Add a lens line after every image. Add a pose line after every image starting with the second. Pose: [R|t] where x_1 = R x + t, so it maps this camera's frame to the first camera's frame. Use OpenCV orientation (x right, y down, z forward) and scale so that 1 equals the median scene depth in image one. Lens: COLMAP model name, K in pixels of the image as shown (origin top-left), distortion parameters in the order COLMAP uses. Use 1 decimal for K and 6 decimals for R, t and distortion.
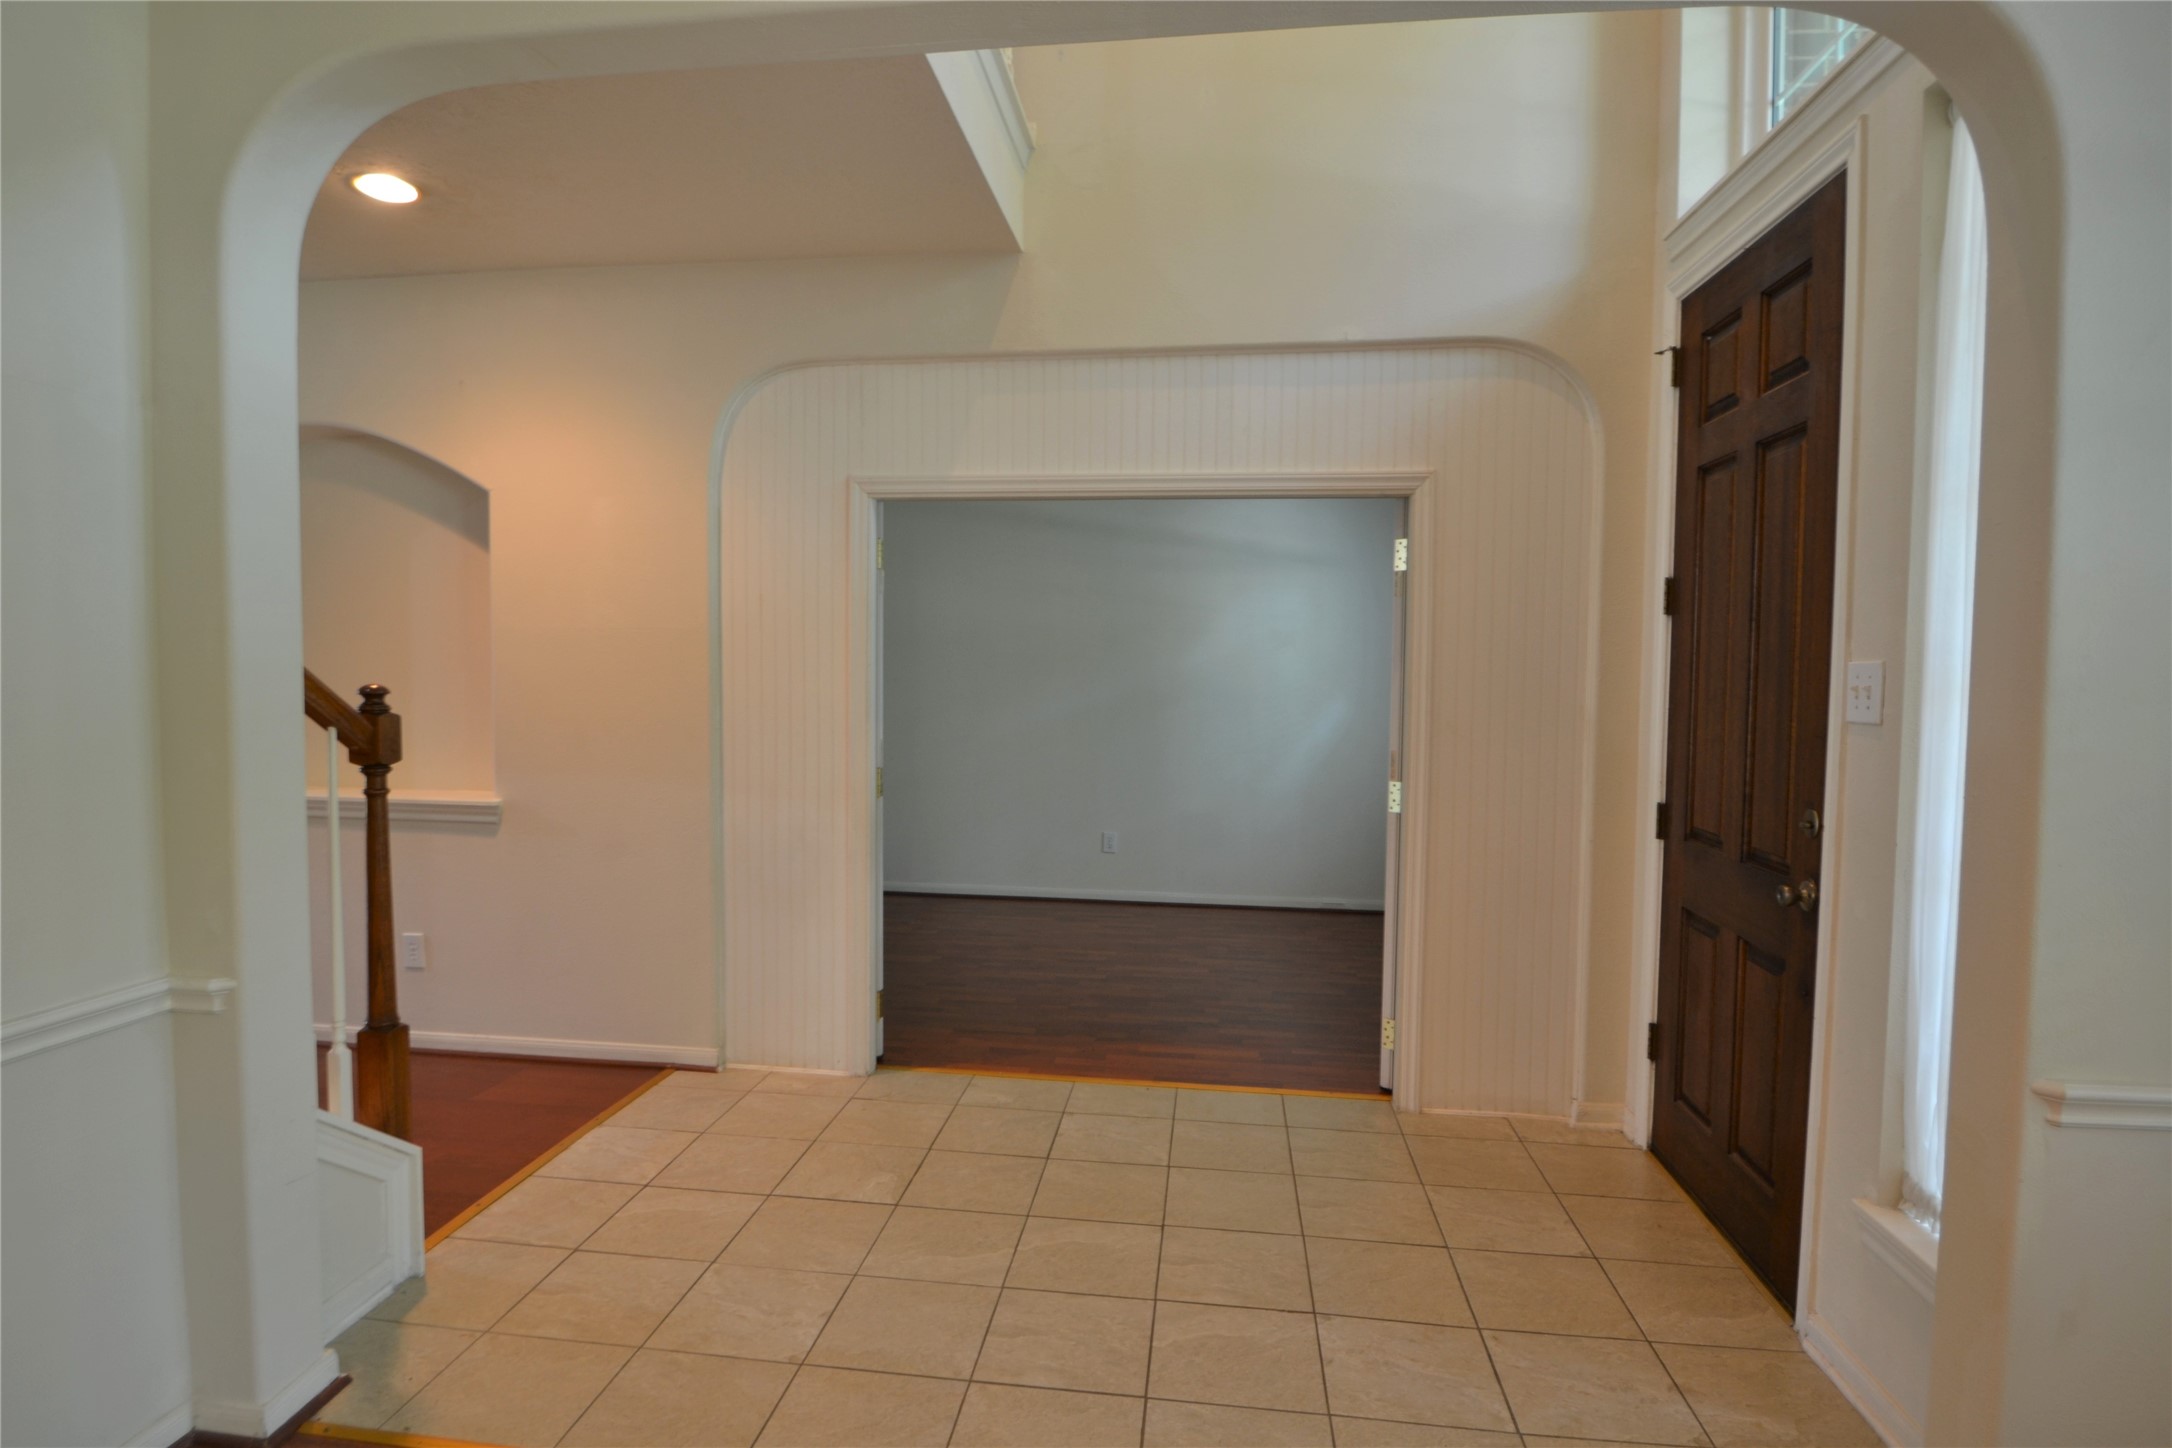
lens RADIAL K [[1161.8, 0, 1059.7], [0, 1161.8, 725.6], [0, 0, 1]] dist [0.000503, -0.019479]
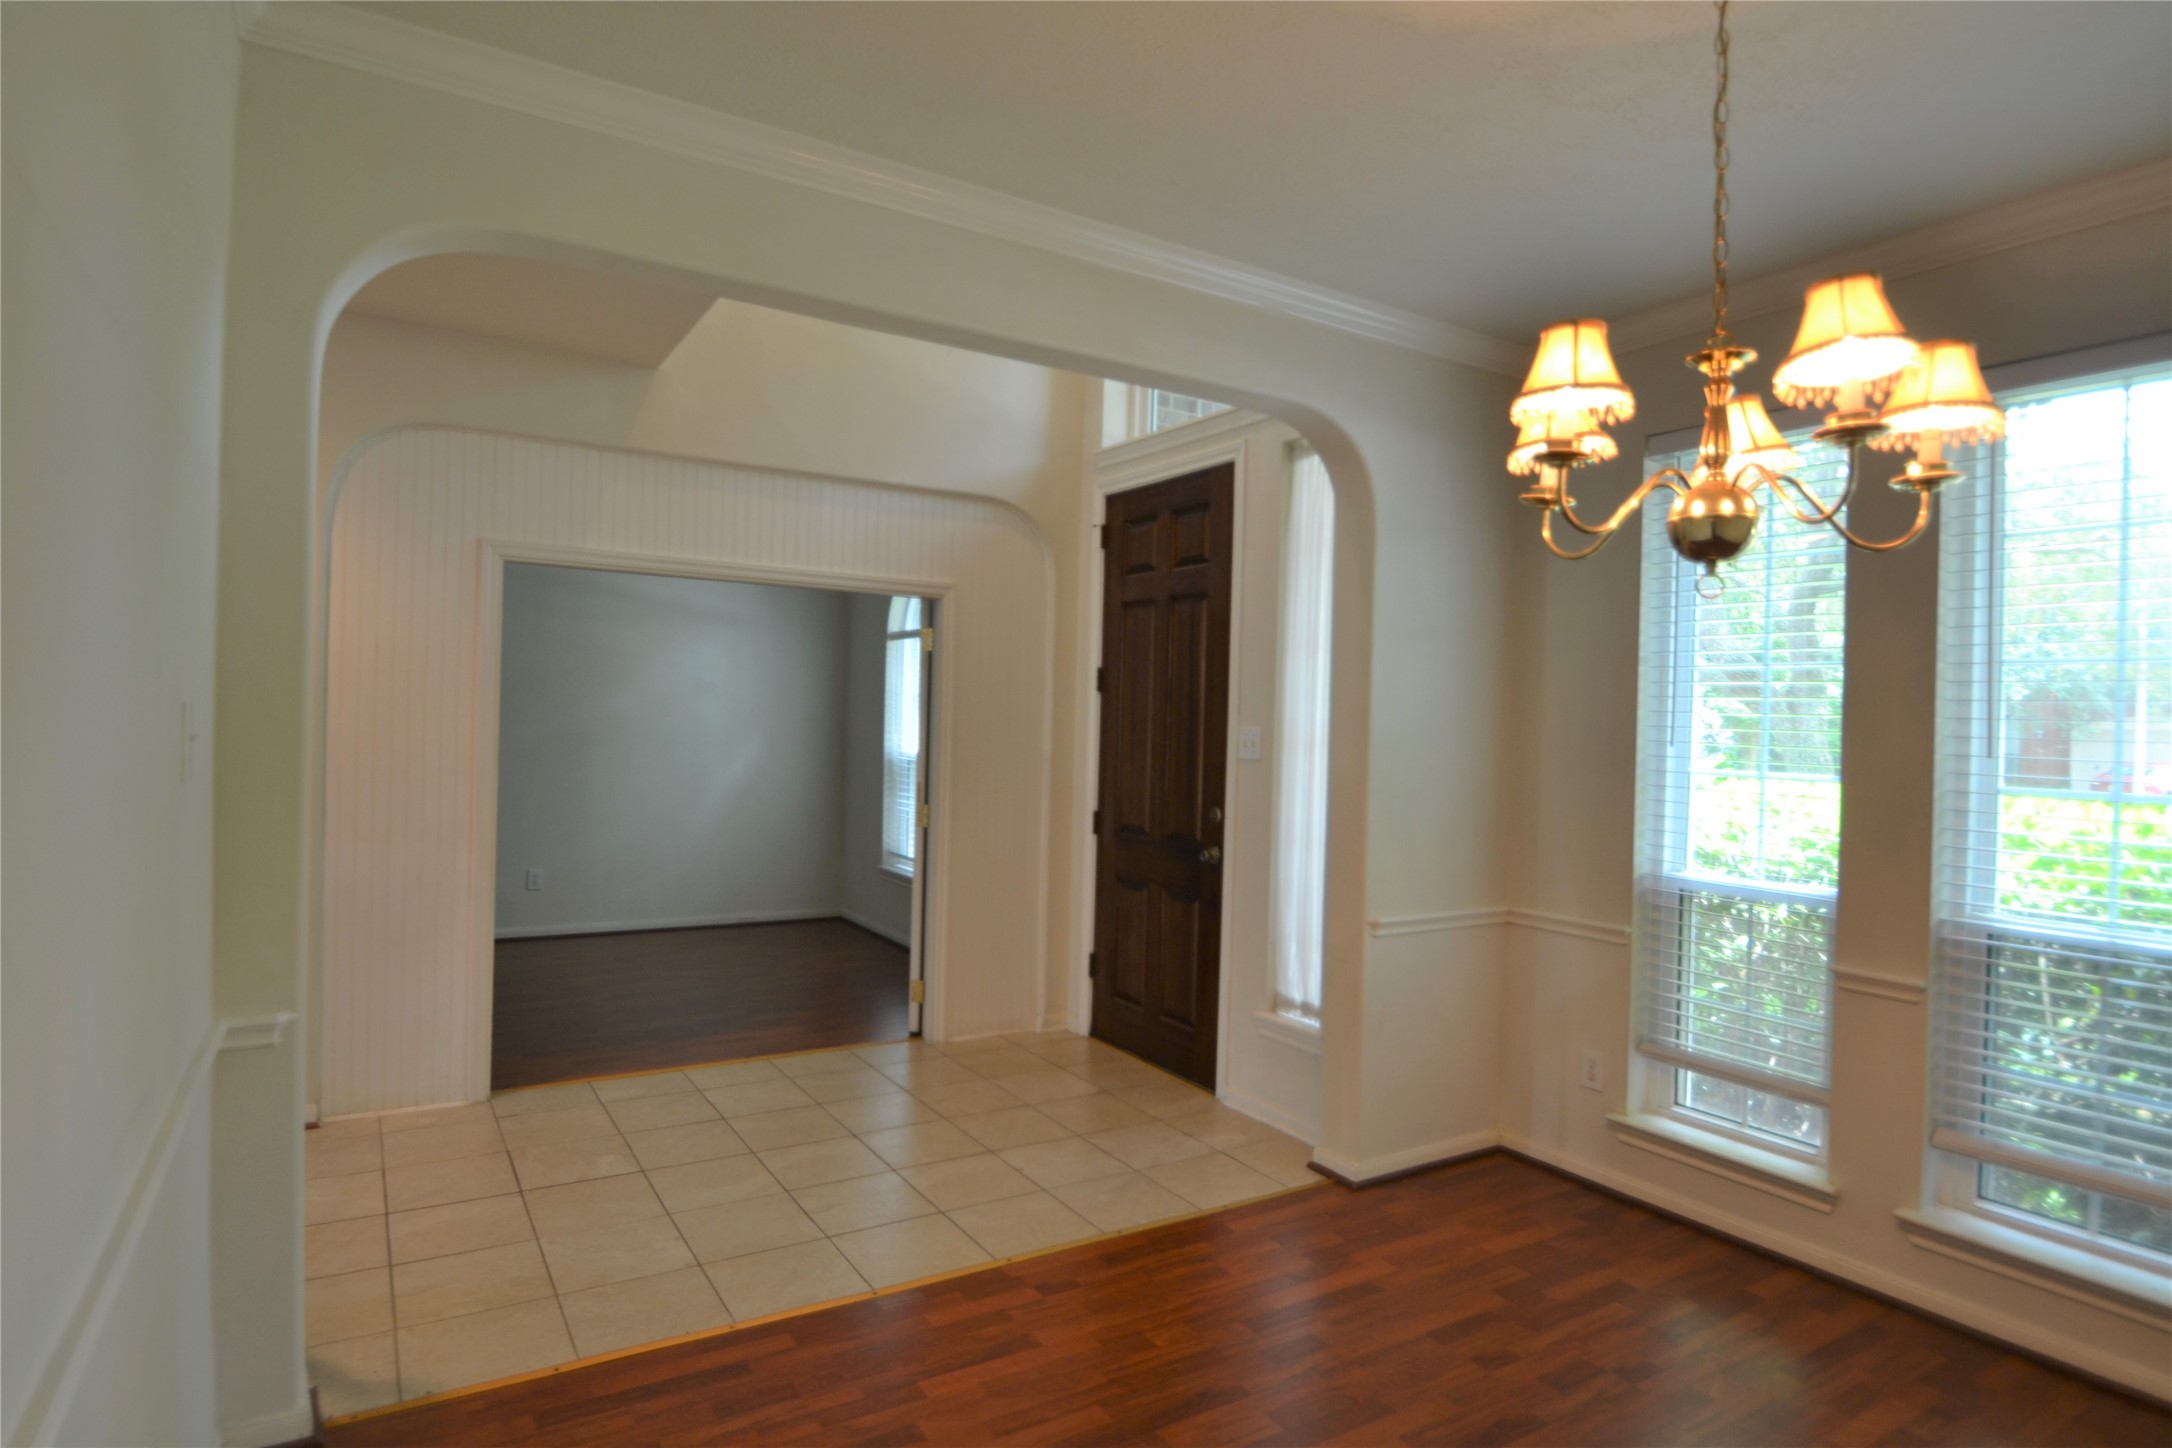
lens RADIAL K [[1161.8, 0, 1059.7], [0, 1161.8, 725.6], [0, 0, 1]] dist [0.000503, -0.019479]
pose [[0.774500, 0.006937, 0.632536, -0.513067], [0.012328, 0.999584, -0.026058, -0.007928], [-0.632454, 0.027980, 0.774092, -0.188821]]
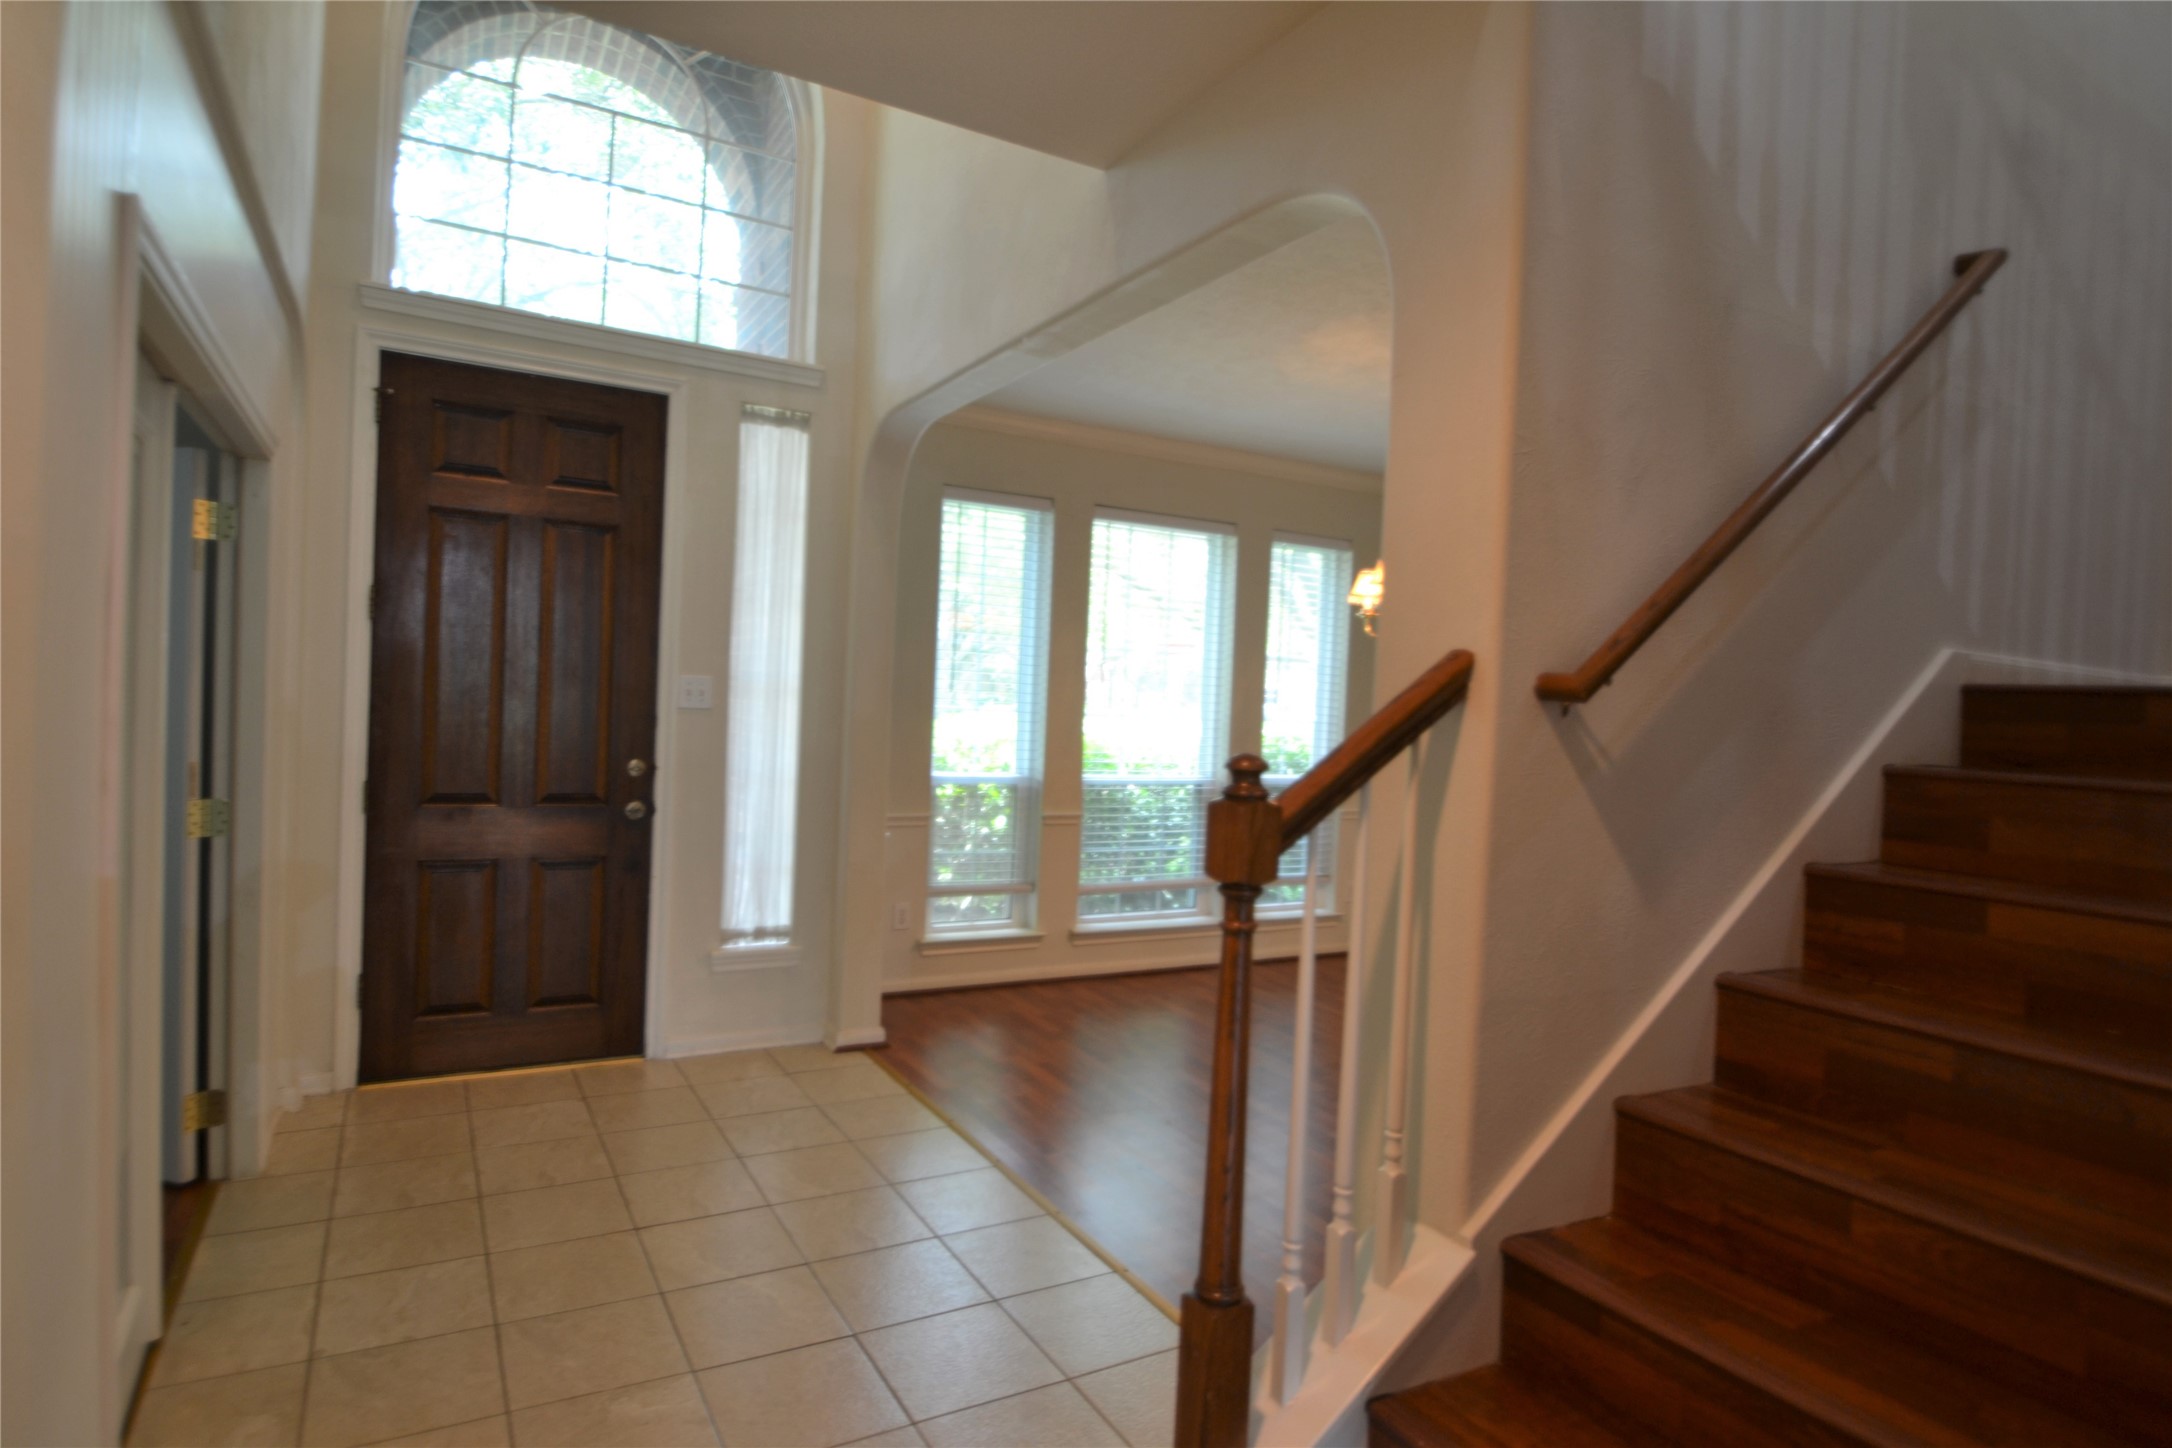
lens RADIAL K [[1161.8, 0, 1059.7], [0, 1161.8, 725.6], [0, 0, 1]] dist [0.000503, -0.019479]
pose [[-0.599289, -0.064068, 0.797965, -0.810912], [-0.013398, 0.997455, 0.070022, -0.079189], [-0.800421, 0.031273, -0.598622, 1.138746]]
